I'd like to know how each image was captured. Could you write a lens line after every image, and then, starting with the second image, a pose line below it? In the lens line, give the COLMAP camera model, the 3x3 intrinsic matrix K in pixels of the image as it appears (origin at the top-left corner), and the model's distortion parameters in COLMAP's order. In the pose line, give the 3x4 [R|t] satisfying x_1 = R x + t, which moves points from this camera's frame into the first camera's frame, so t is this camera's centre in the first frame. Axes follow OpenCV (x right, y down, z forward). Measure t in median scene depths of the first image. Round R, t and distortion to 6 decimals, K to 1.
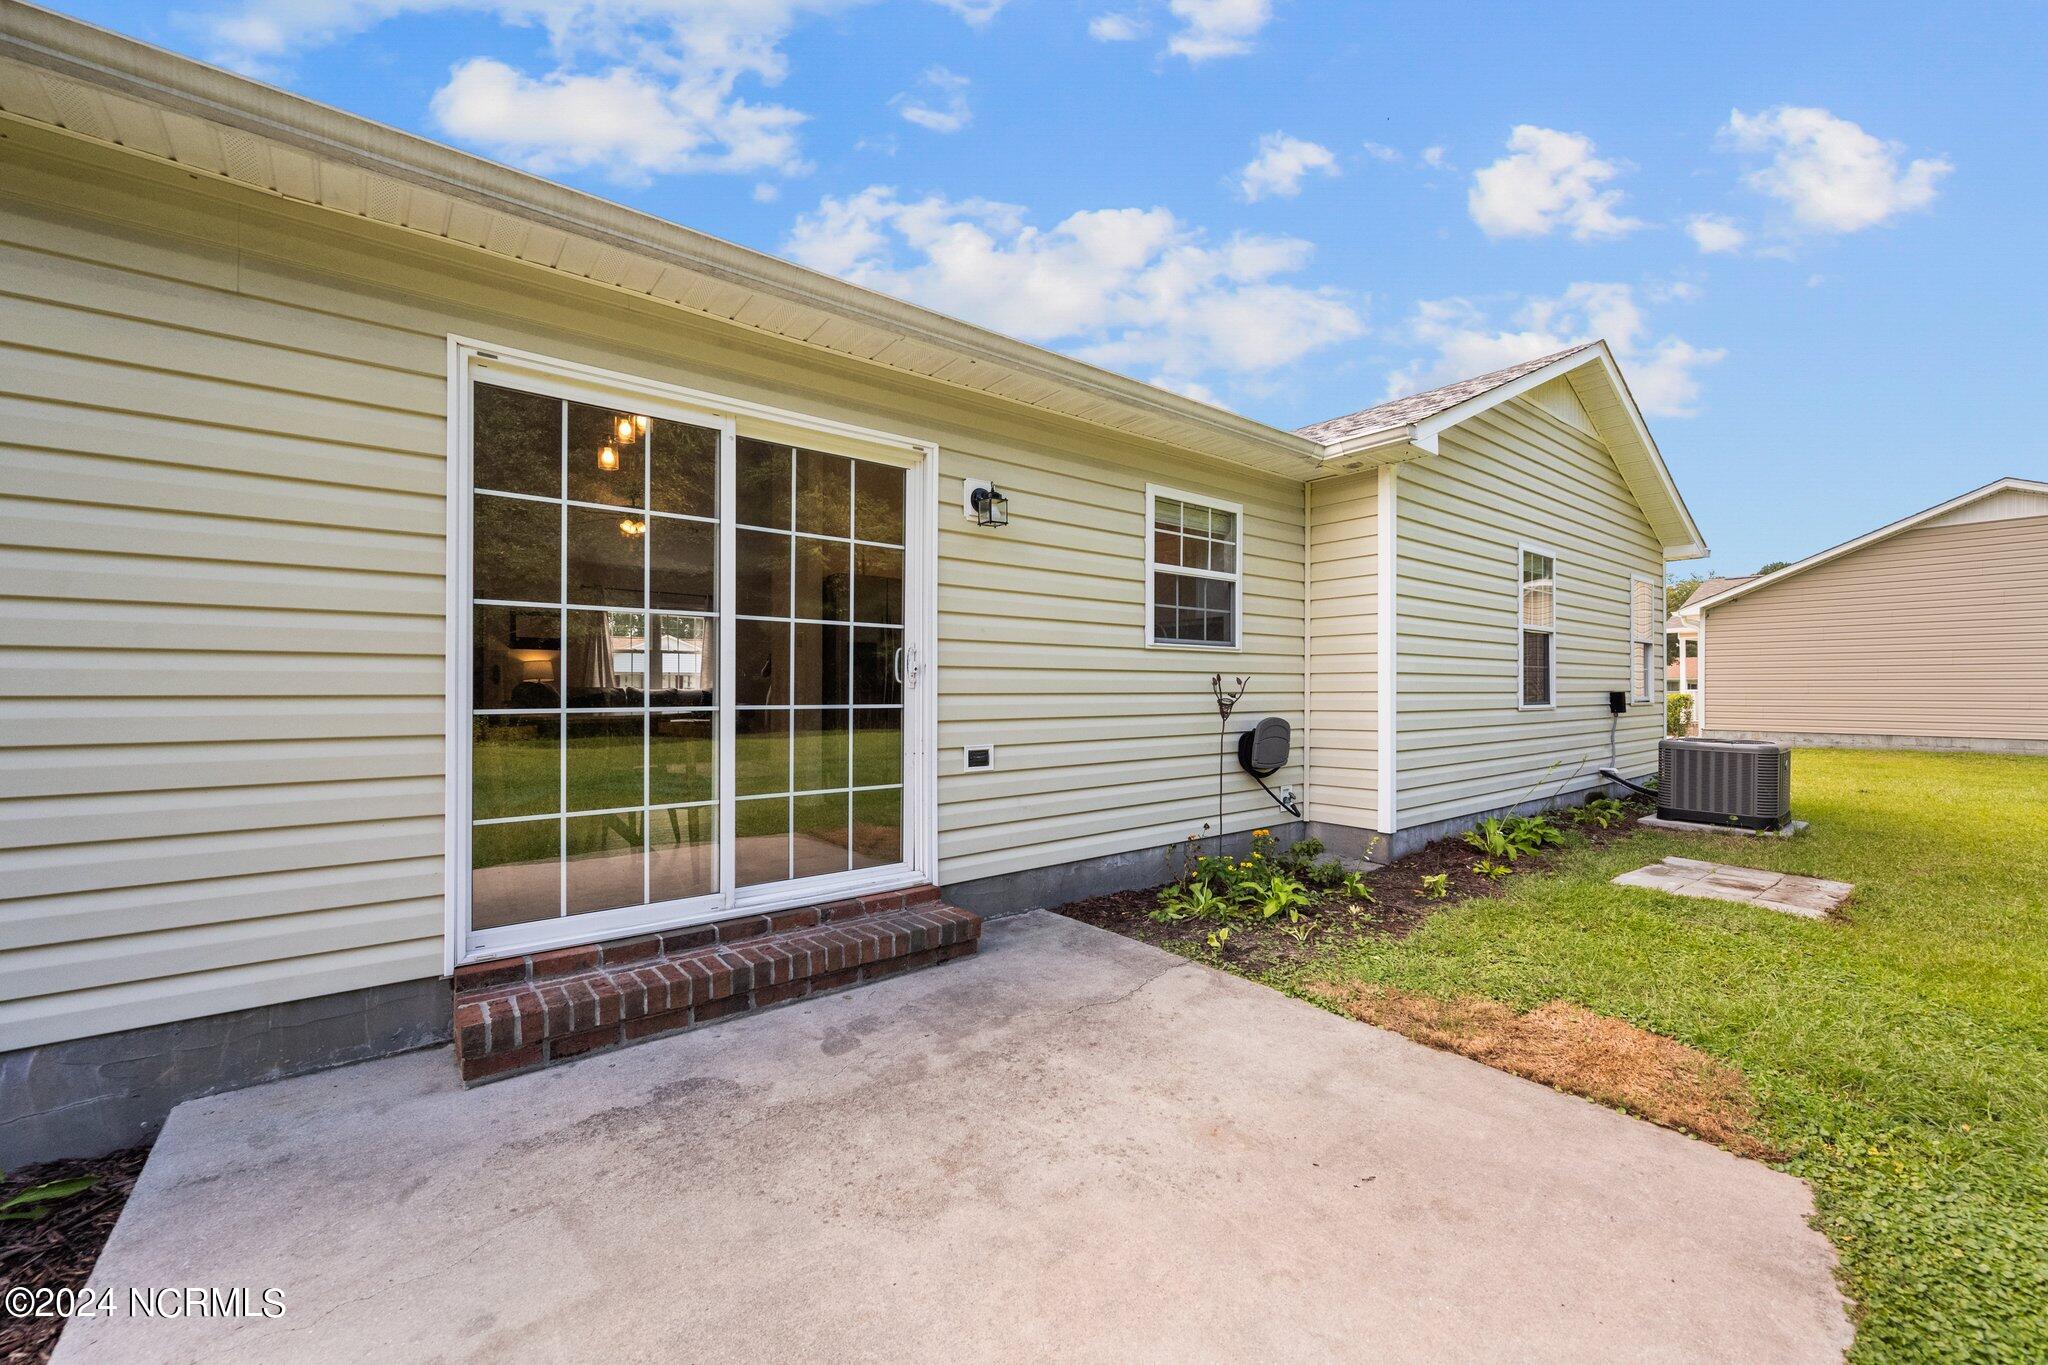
lens RADIAL K [[804.4, 0, 1035.9], [0, 804.4, 684.3], [0, 0, 1]] dist [0.001581, 0.000056]
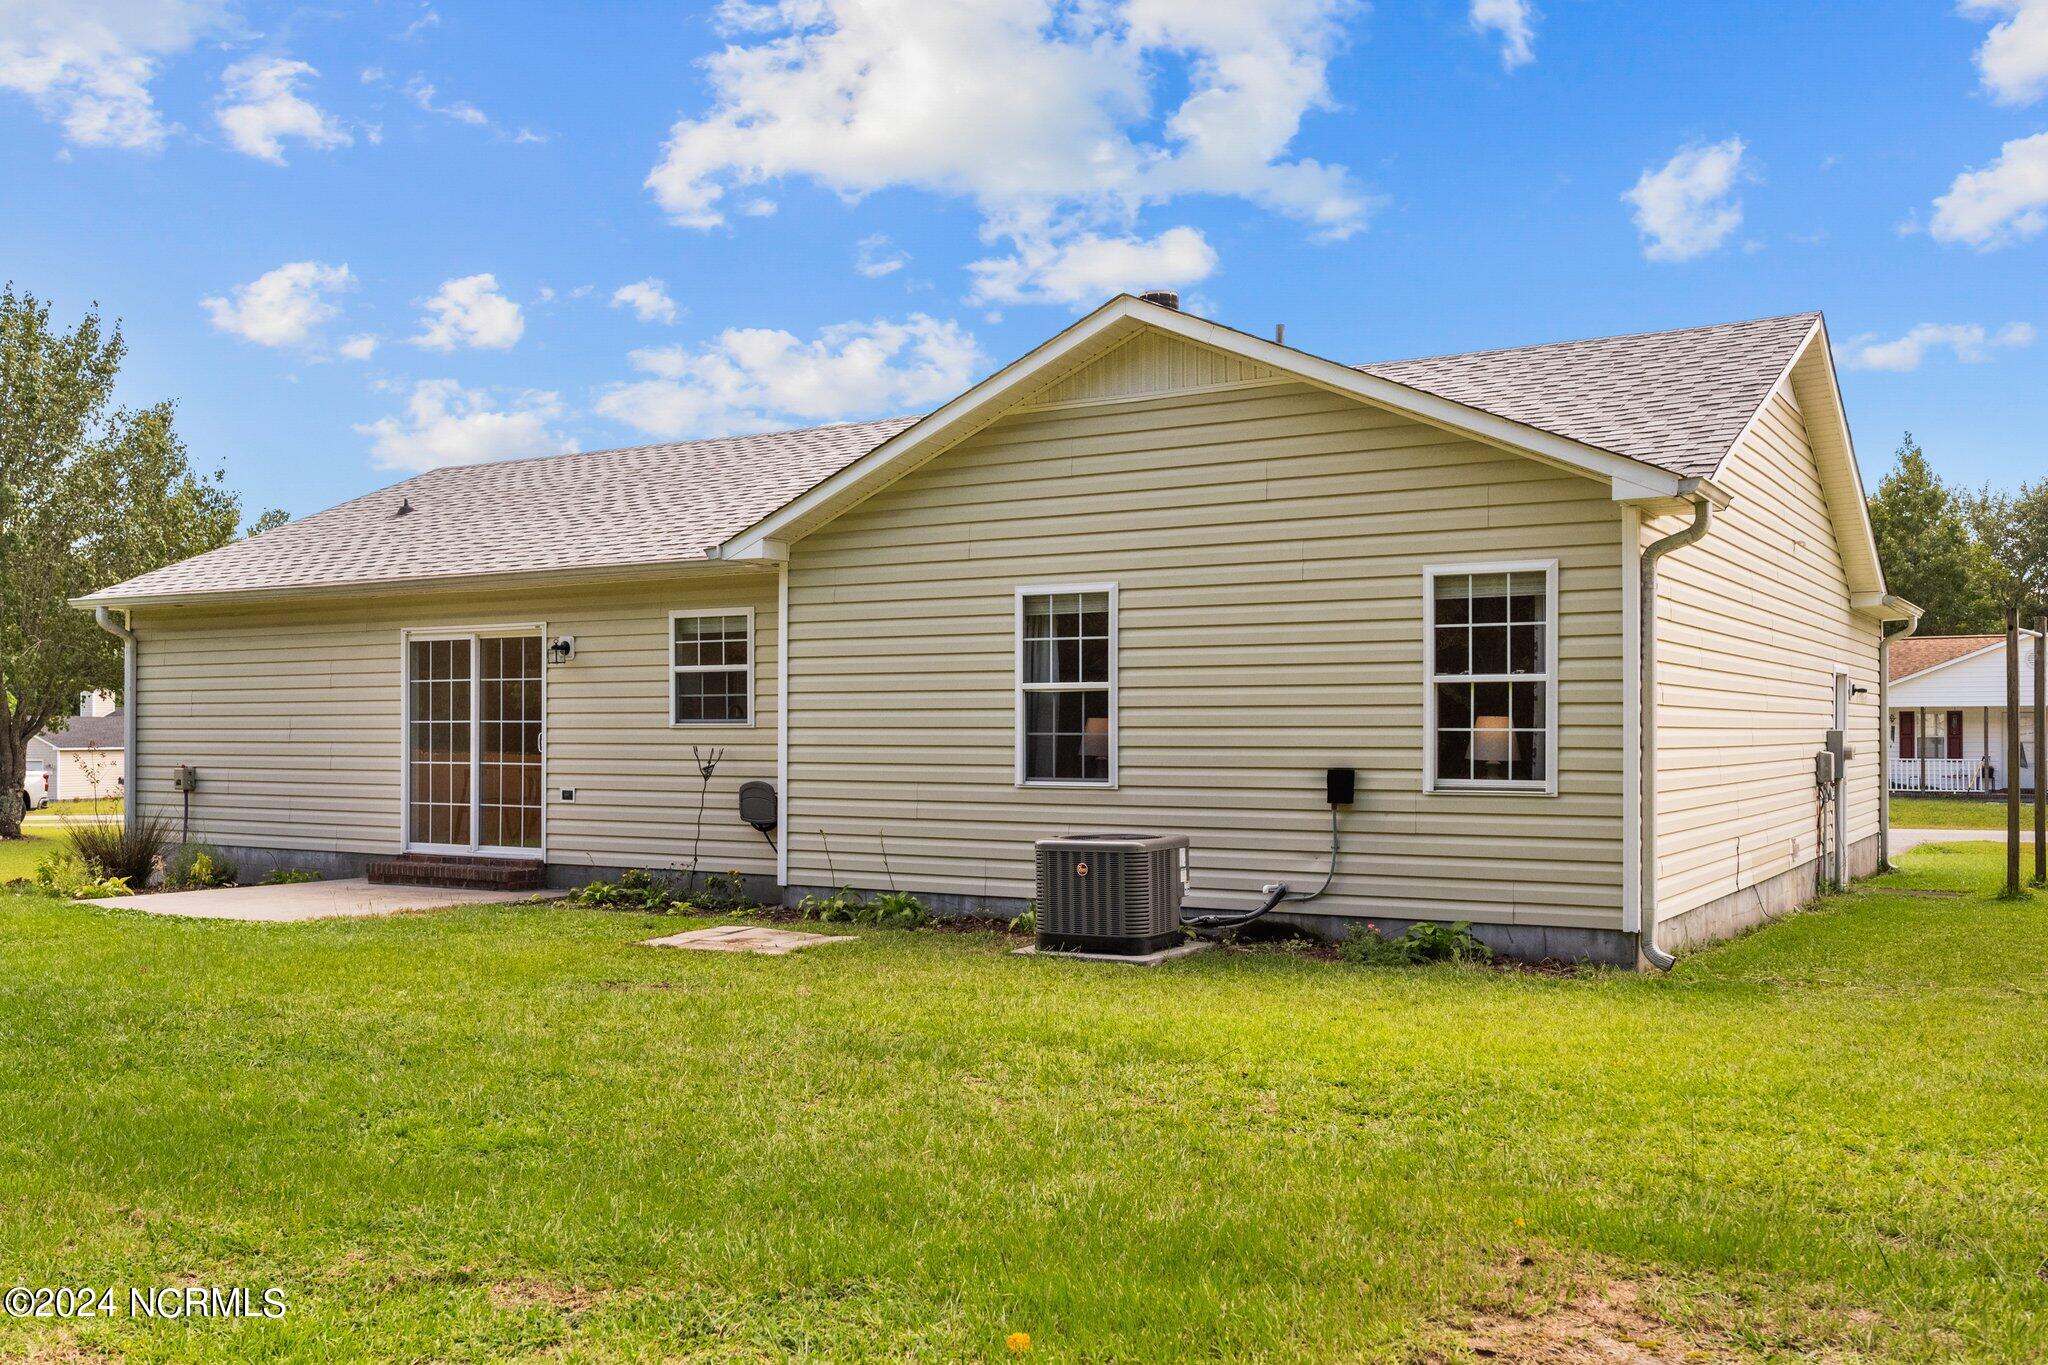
lens RADIAL K [[1809.1, 0, 1031.2], [0, 1809.1, 770.4], [0, 0, 1]] dist [-0.008858, 0.004737]
pose [[0.341223, 0.016633, -0.939835, 3.925644], [0.001489, 0.999833, 0.018236, -0.032052], [0.939981, -0.007622, 0.341141, 0.604599]]
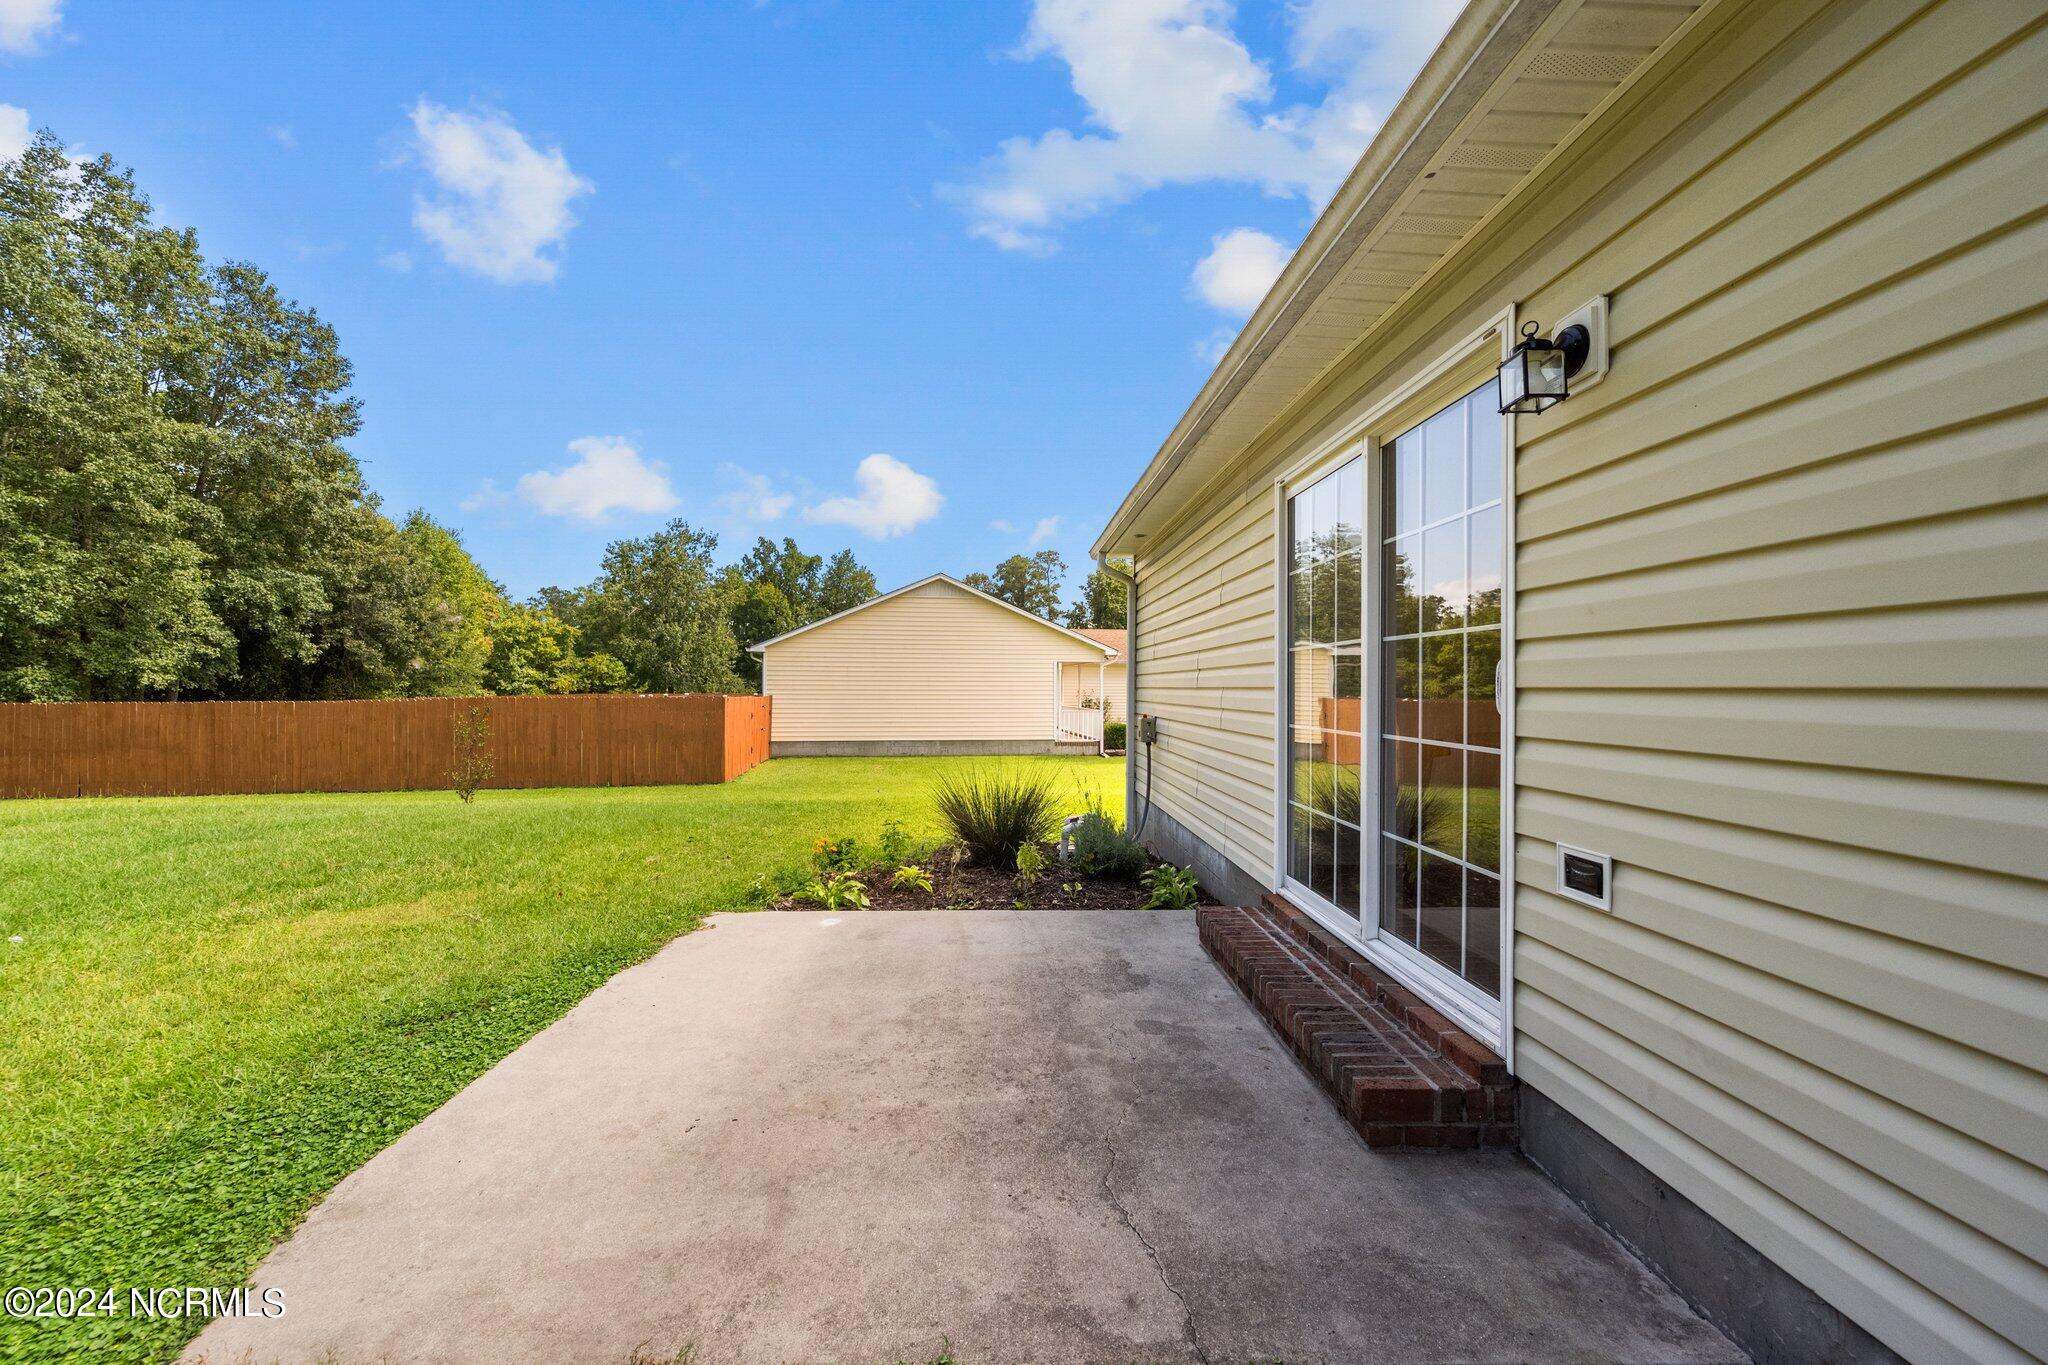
lens RADIAL K [[811.8, 0, 1024.0], [0, 811.8, 682.5], [0, 0, 1]] dist [-0.018419, -0.000039]
pose [[-0.600116, -0.009779, -0.799853, 0.517522], [-0.004649, 0.999951, -0.008737, -0.018736], [0.799900, -0.001525, -0.600132, 1.014048]]
